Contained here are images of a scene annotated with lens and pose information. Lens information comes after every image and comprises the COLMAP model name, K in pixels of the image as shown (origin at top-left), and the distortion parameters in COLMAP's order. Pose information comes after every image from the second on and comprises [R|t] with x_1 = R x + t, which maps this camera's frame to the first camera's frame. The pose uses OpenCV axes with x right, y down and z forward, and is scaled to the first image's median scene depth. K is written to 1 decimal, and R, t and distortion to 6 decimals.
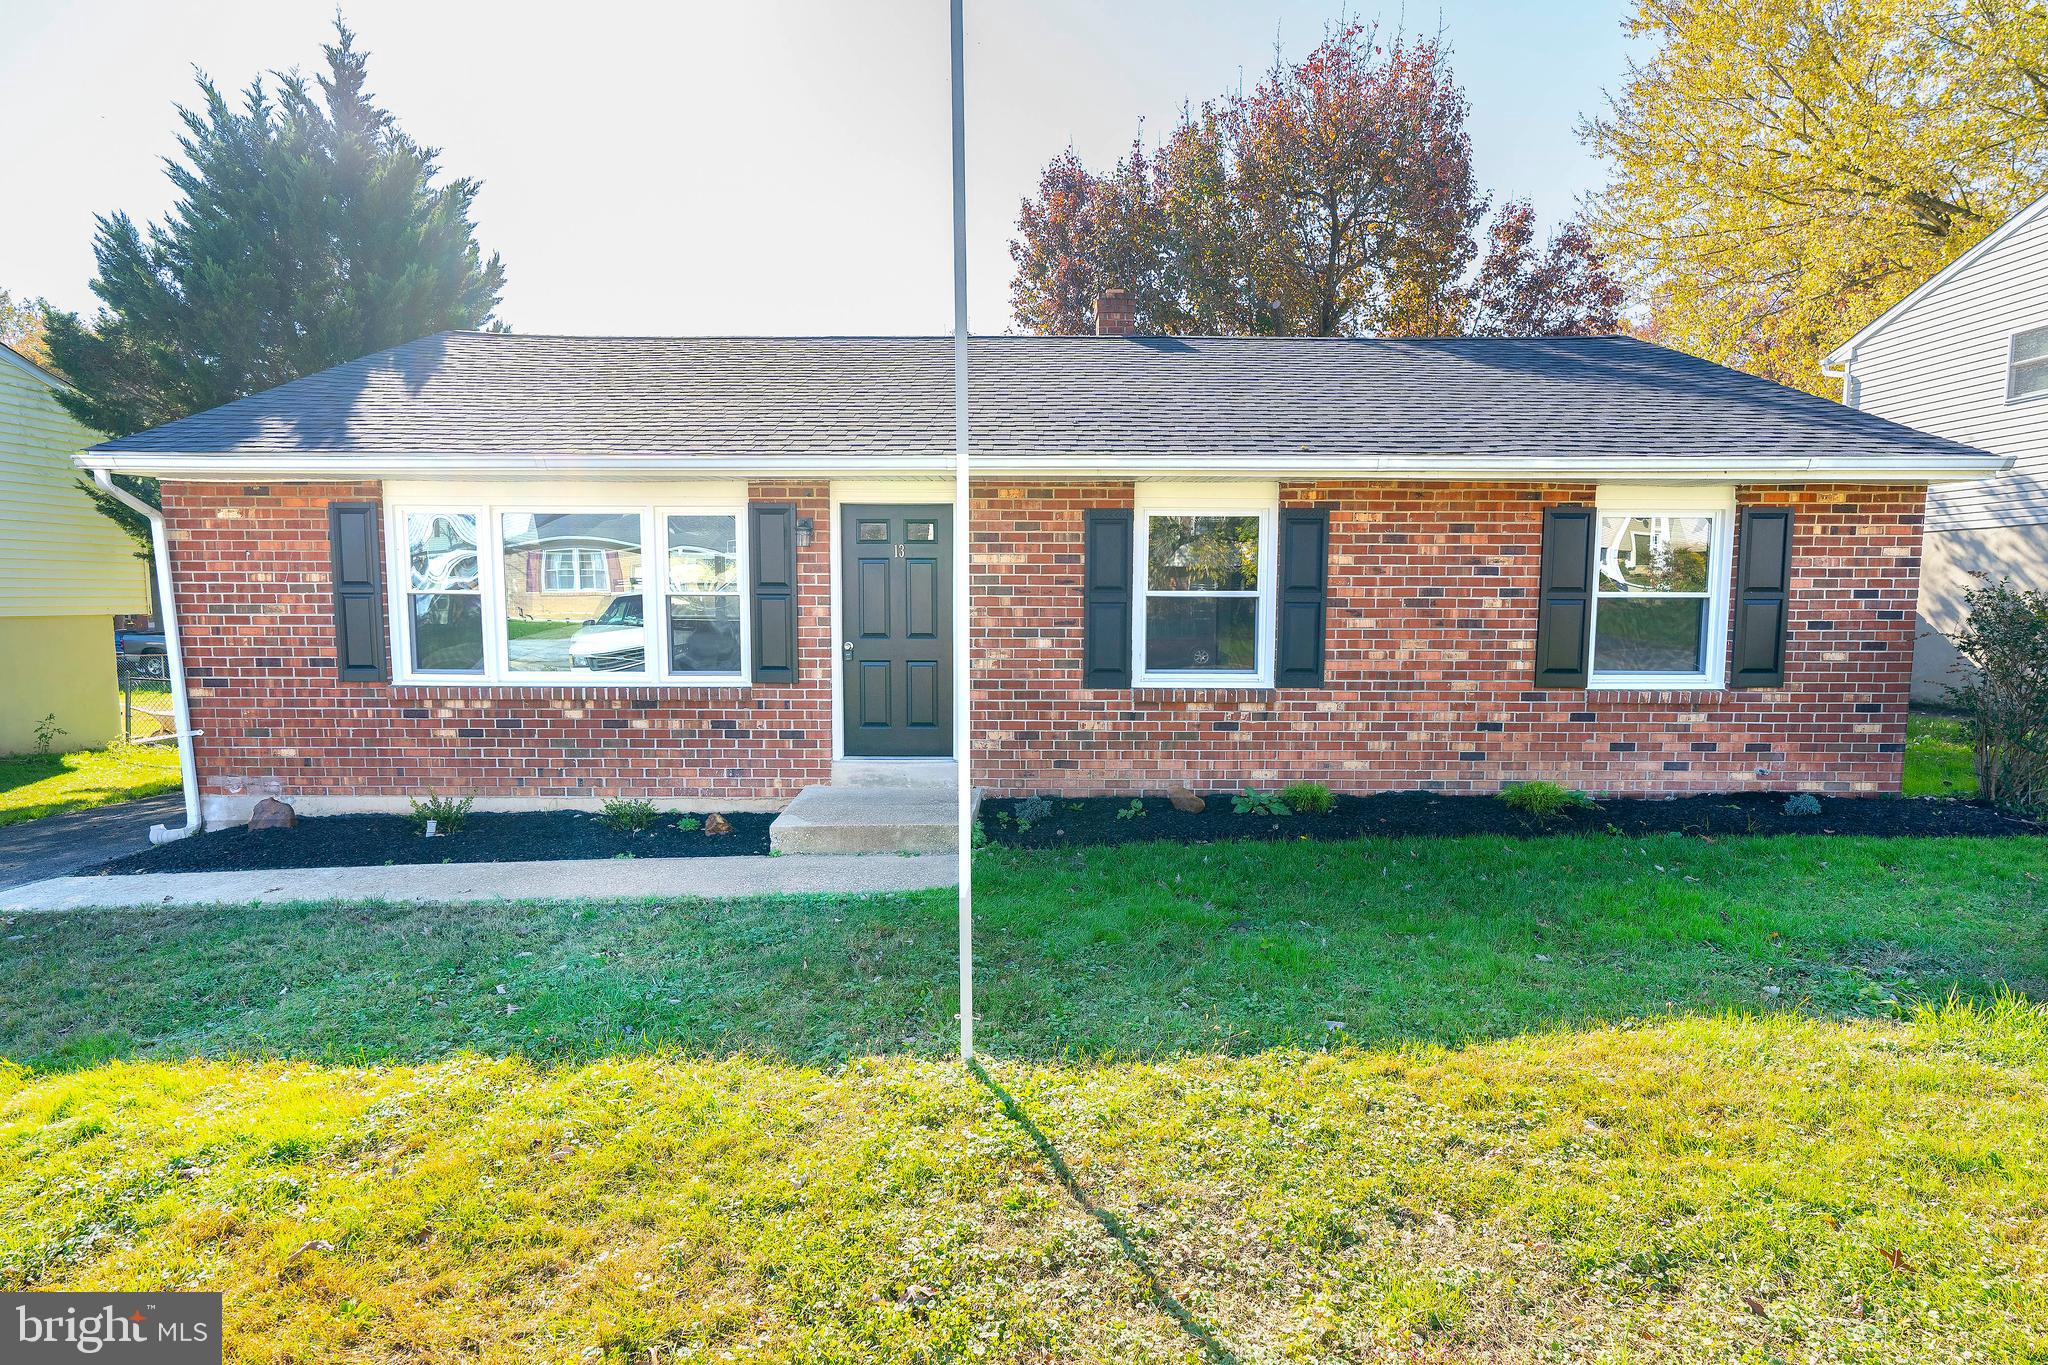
lens RADIAL K [[1043.7, 0, 1013.2], [0, 1043.7, 693.5], [0, 0, 1]] dist [-0.005136, 0.001690]
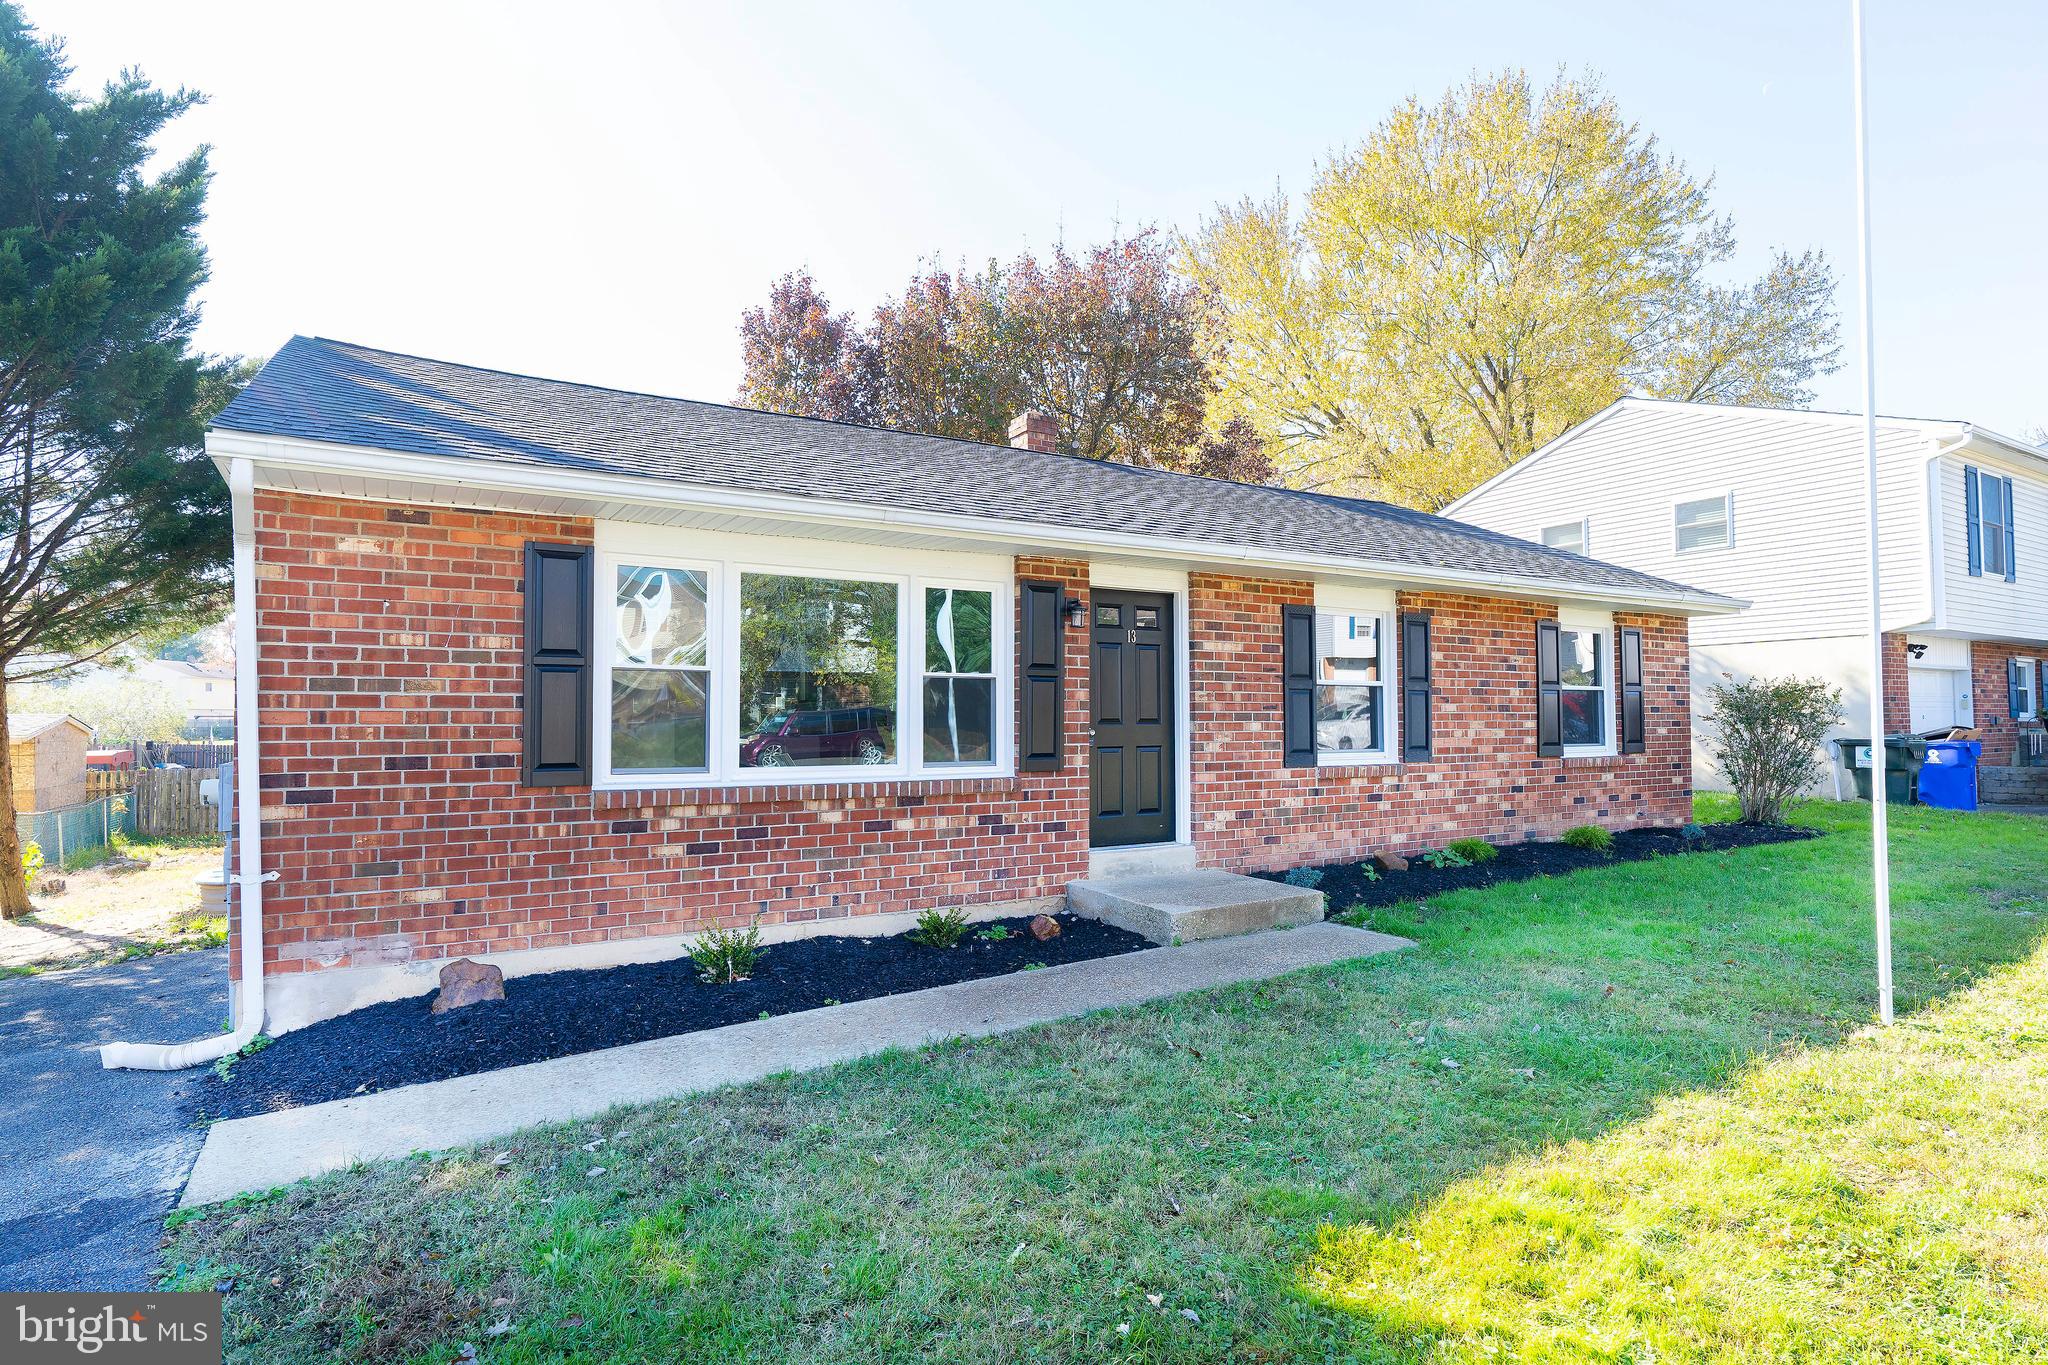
lens RADIAL K [[1043.7, 0, 1013.2], [0, 1043.7, 693.5], [0, 0, 1]] dist [-0.005136, 0.001690]
pose [[0.860098, 0.008522, 0.510058, -0.722721], [0.055352, 0.992398, -0.109918, 0.021811], [-0.507118, 0.122773, 0.853088, 0.211131]]
